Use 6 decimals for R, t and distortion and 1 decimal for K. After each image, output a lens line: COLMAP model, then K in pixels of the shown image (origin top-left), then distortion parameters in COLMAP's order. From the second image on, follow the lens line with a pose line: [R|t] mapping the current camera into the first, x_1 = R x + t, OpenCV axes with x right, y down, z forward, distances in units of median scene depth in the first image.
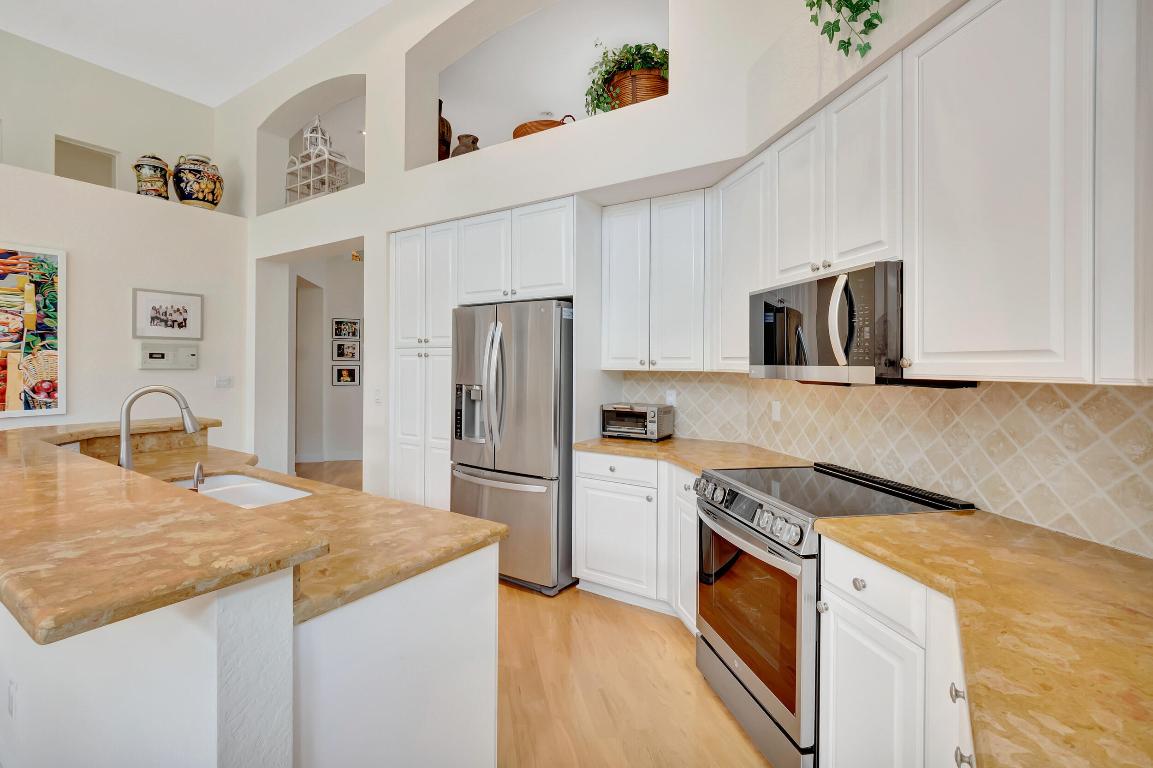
lens RADIAL K [[525.1, 0, 578.1], [0, 525.1, 361.6], [0, 0, 1]] dist [-0.000063, -0.000077]
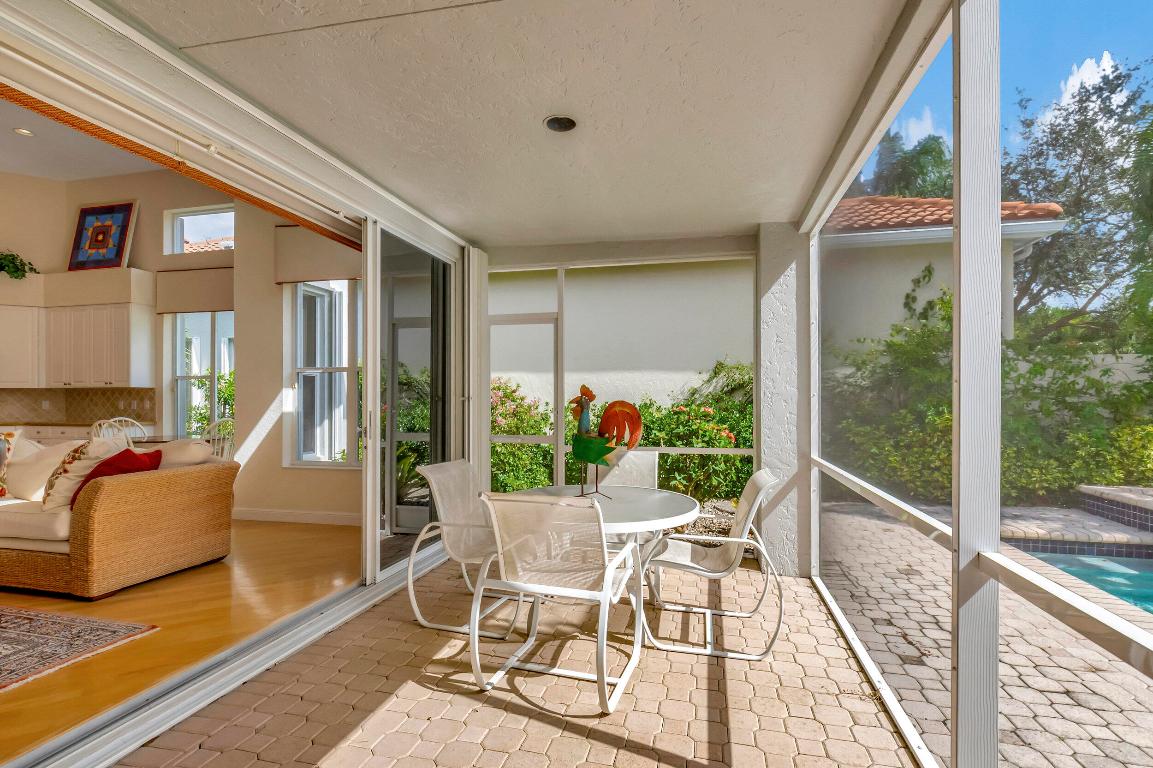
lens RADIAL K [[560.0, 0, 570.3], [0, 560.0, 401.3], [0, 0, 1]] dist [0.000726, 0.000582]
pose [[-0.333258, -0.006303, 0.942815, -3.309060], [-0.004302, 0.999977, 0.005164, 0.064093], [-0.942826, -0.002335, -0.333277, -1.208348]]
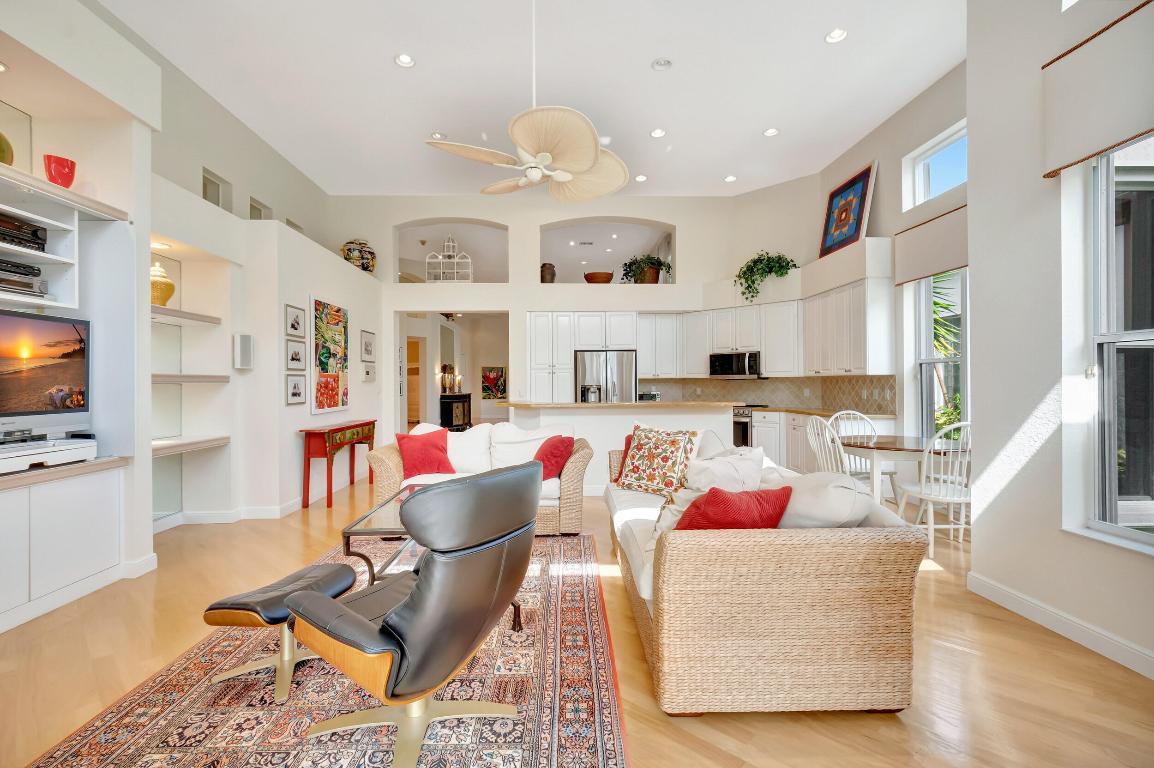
lens RADIAL K [[514.6, 0, 573.2], [0, 514.6, 379.0], [0, 0, 1]] dist [0.001521, -0.000500]
pose [[0.813683, -0.006229, 0.581275, -2.251510], [0.008743, 0.999961, -0.001523, 0.027542], [-0.581243, 0.006321, 0.813706, -1.148985]]
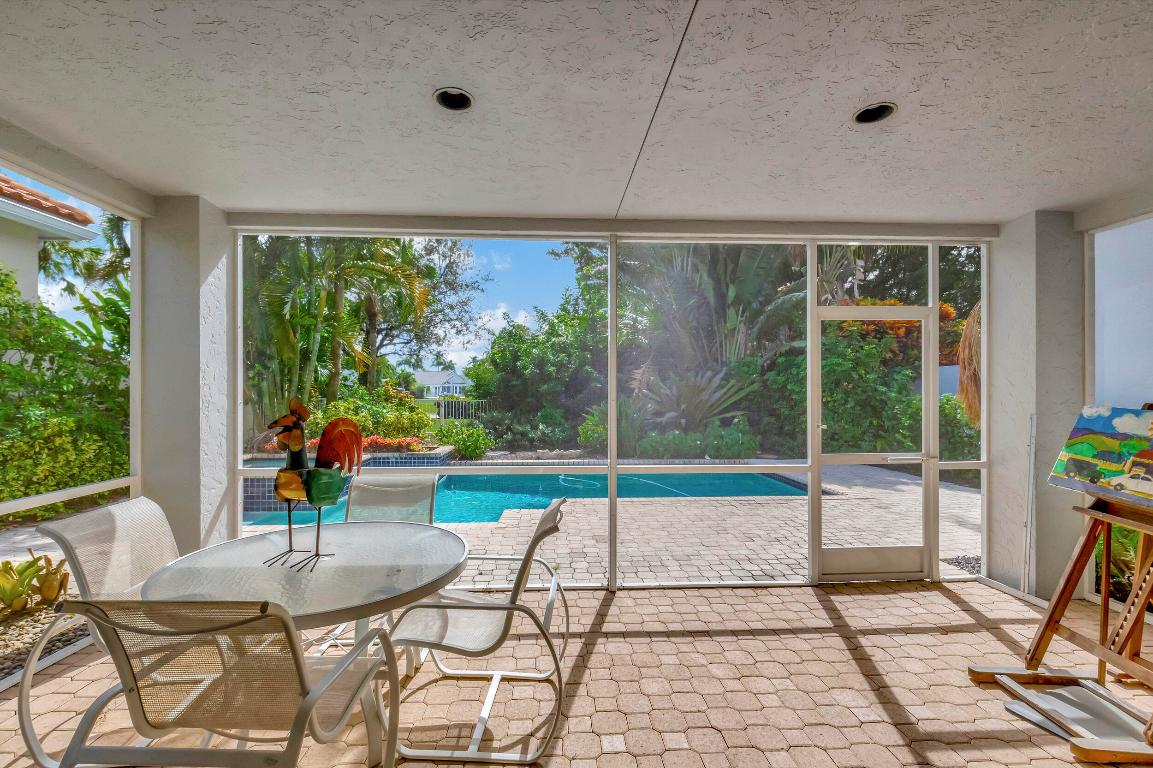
lens RADIAL K [[508.9, 0, 579.1], [0, 508.9, 392.0], [0, 0, 1]] dist [0.000756, -0.000228]
pose [[-0.800744, -0.003895, -0.598994, -1.873227], [-0.002177, 0.999991, -0.003592, 0.022302], [0.599003, -0.001573, -0.800745, -0.721075]]
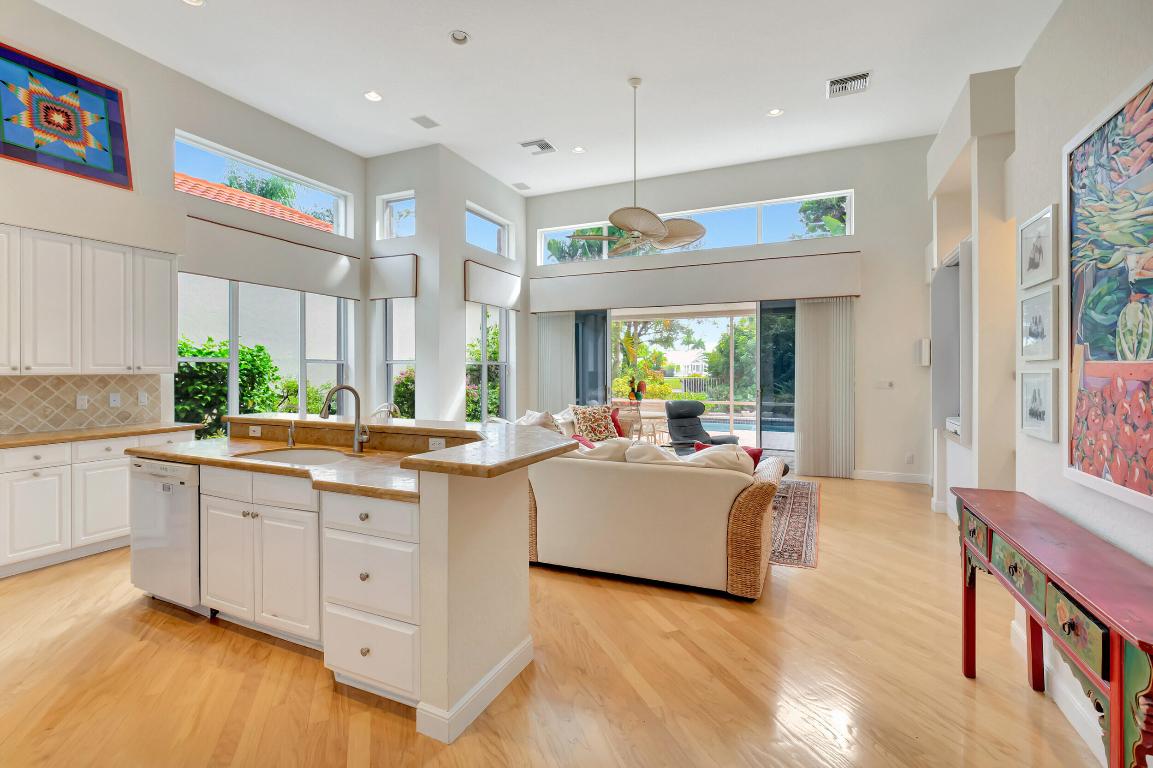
lens RADIAL K [[521.9, 0, 569.4], [0, 521.9, 371.3], [0, 0, 1]] dist [-0.000251, -0.000416]
pose [[-0.989247, -0.003806, -0.146207, -0.971585], [-0.003803, 0.999993, -0.000300, 0.002263], [0.146207, 0.000259, -0.989254, 2.056931]]
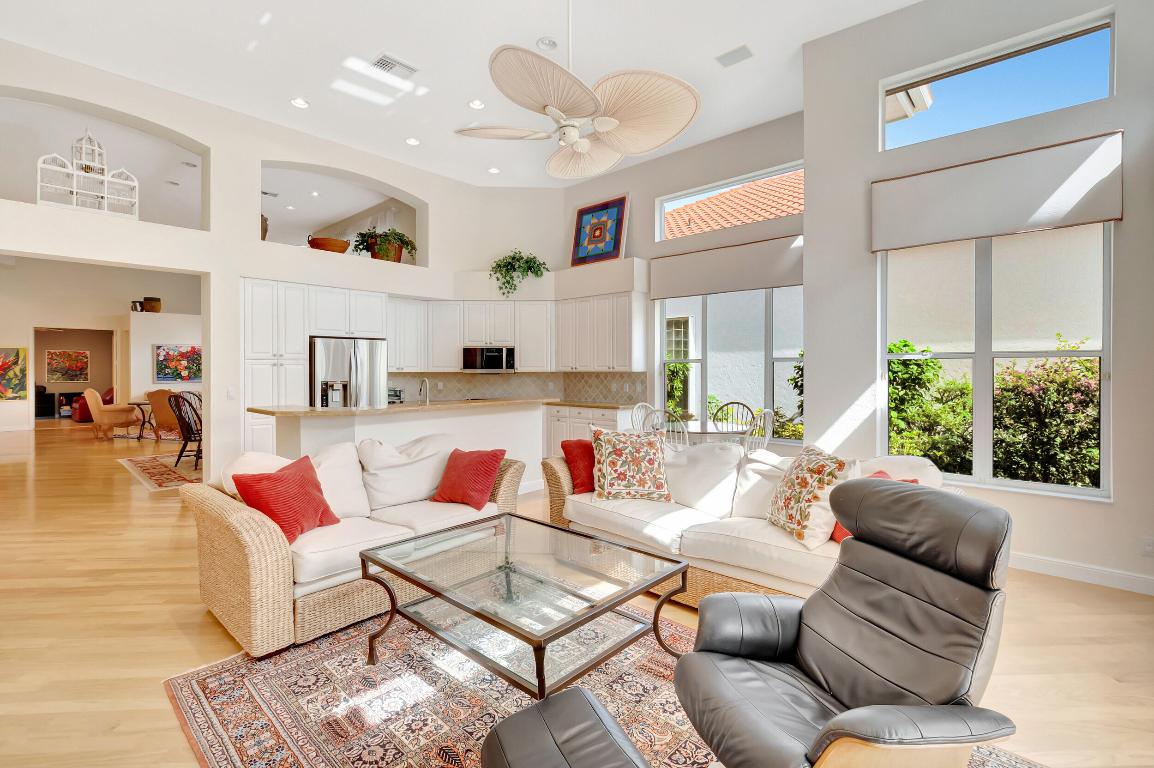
lens RADIAL K [[522.4, 0, 569.9], [0, 522.4, 371.3], [0, 0, 1]] dist [-0.000251, -0.000416]
pose [[0.157111, -0.009944, 0.987531, -2.667863], [-0.000576, 0.999948, 0.010161, -0.013973], [-0.987581, -0.002165, 0.157097, -0.144616]]
